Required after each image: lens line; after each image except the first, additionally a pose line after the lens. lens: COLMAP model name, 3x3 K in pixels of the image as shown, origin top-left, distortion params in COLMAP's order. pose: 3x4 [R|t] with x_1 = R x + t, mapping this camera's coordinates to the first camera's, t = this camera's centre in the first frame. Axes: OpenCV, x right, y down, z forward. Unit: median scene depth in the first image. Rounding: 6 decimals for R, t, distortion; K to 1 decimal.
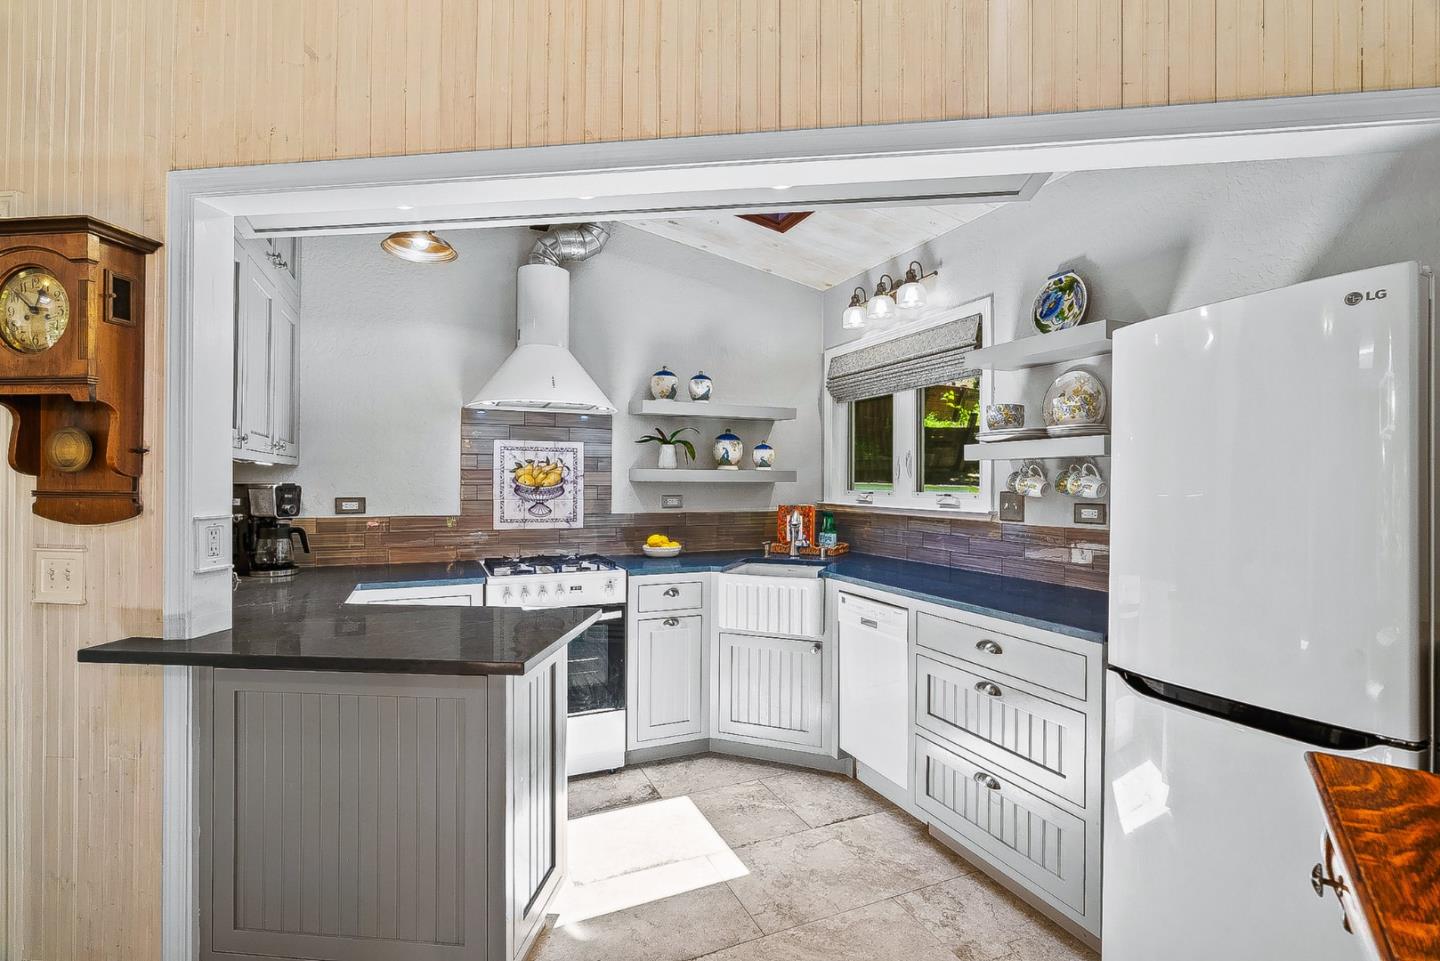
lens RADIAL K [[657.1, 0, 716.5], [0, 657.1, 475.2], [0, 0, 1]] dist [-0.001869, 0.000909]
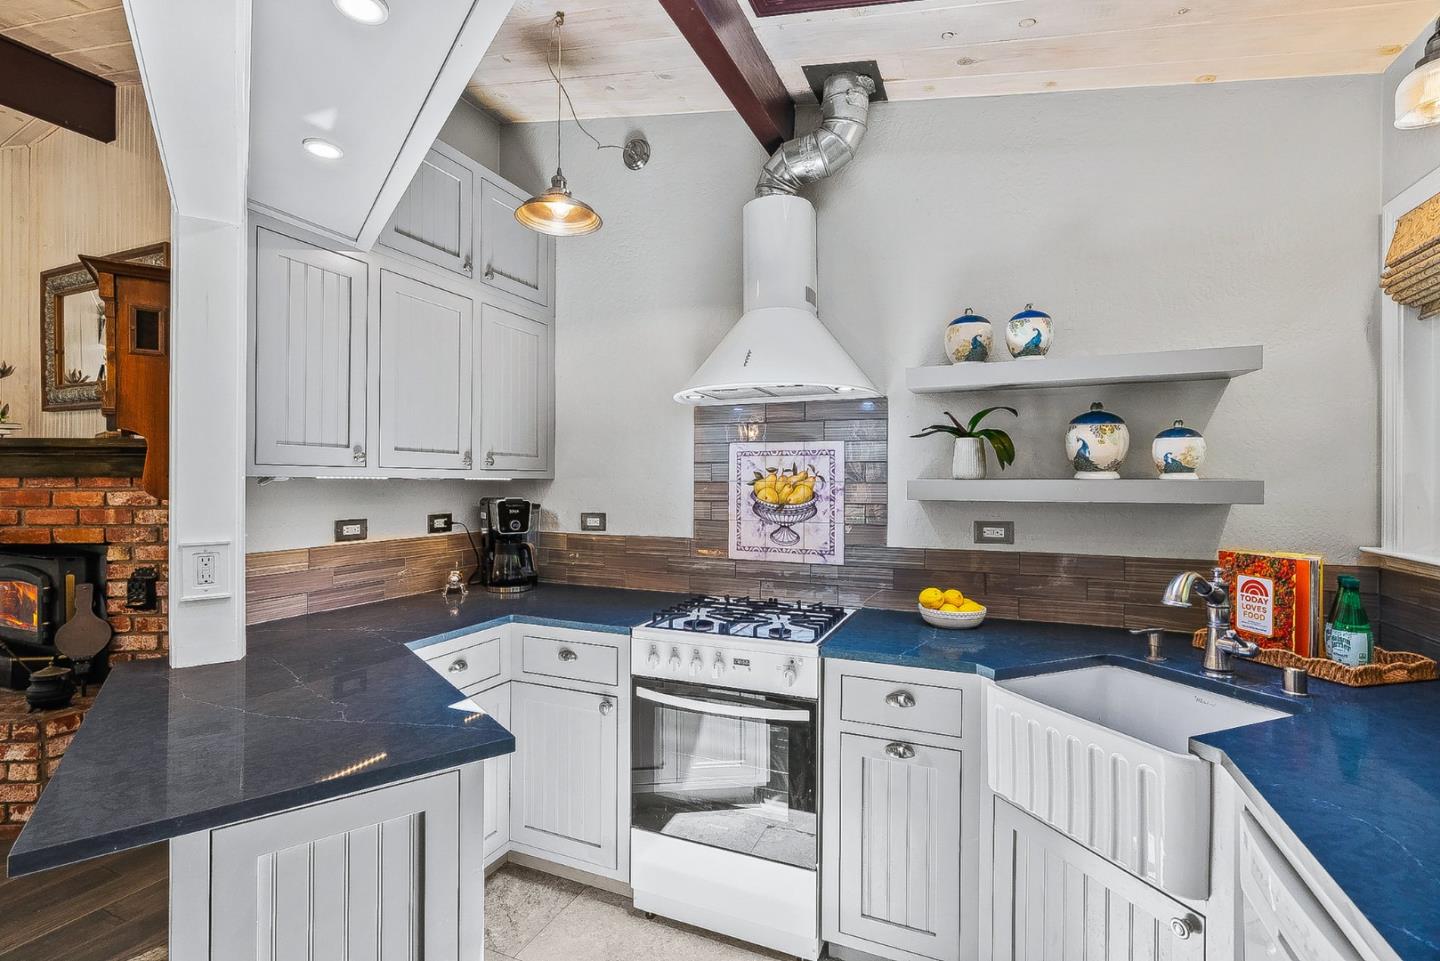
lens RADIAL K [[657.1, 0, 718.4], [0, 657.1, 478.9], [0, 0, 1]] dist [-0.001869, 0.000909]
pose [[0.686443, -0.005616, -0.727162, 0.214610], [0.007318, 0.999973, -0.000814, -0.010882], [0.727146, -0.004763, 0.686466, 0.445955]]
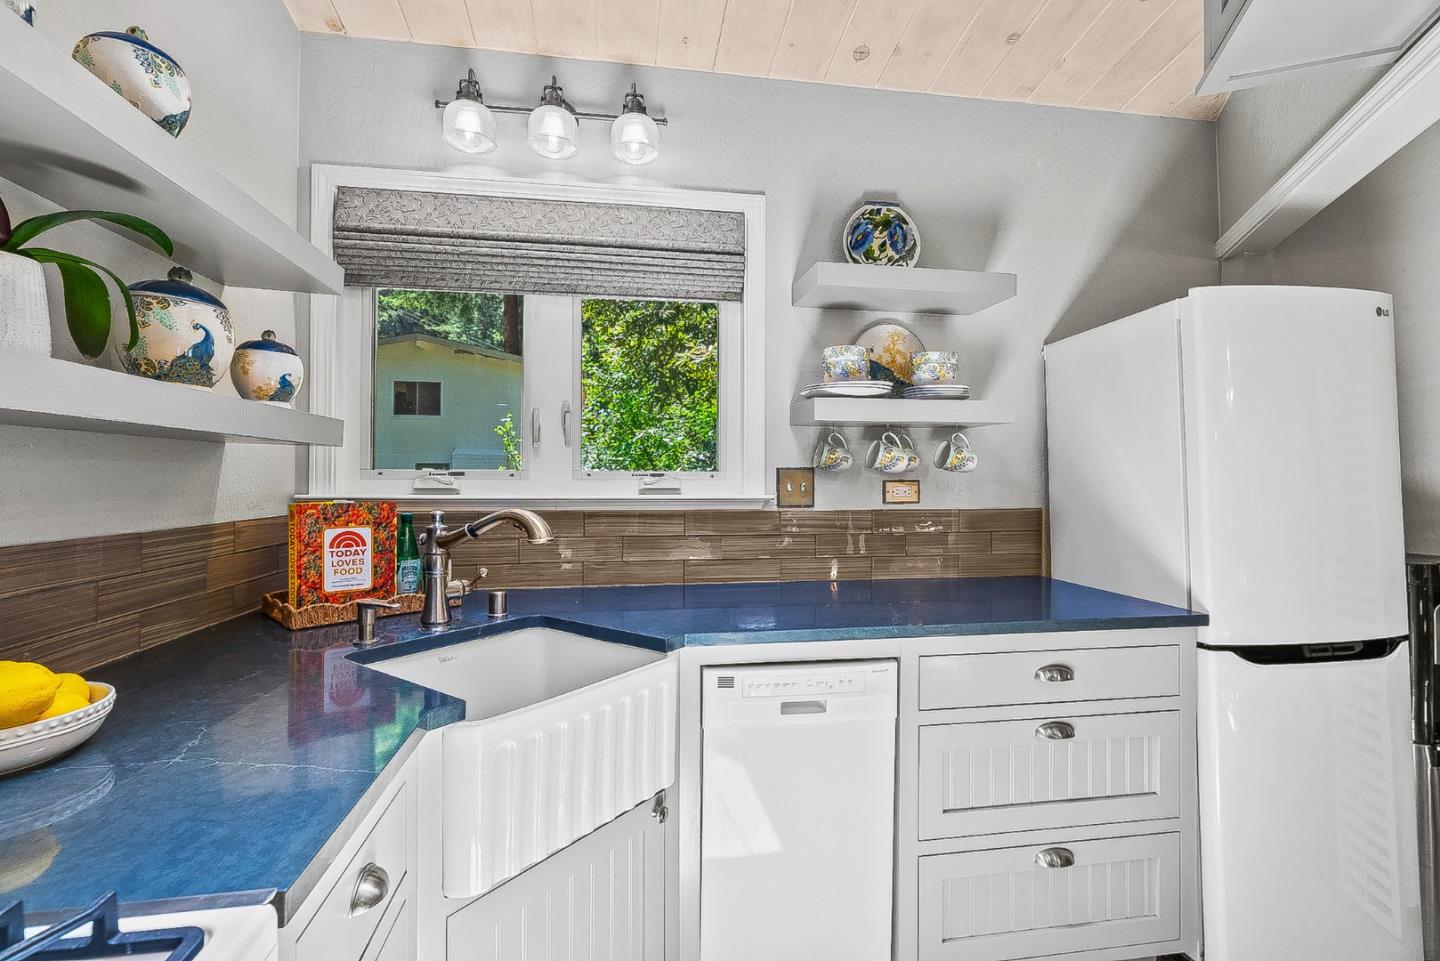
lens RADIAL K [[657.1, 0, 718.2], [0, 657.1, 471.1], [0, 0, 1]] dist [-0.001869, 0.000909]
pose [[0.254113, 0.004021, 0.967166, -0.243309], [-0.014139, 0.999900, -0.000442, 0.024956], [-0.967071, -0.013563, 0.254144, 0.733572]]
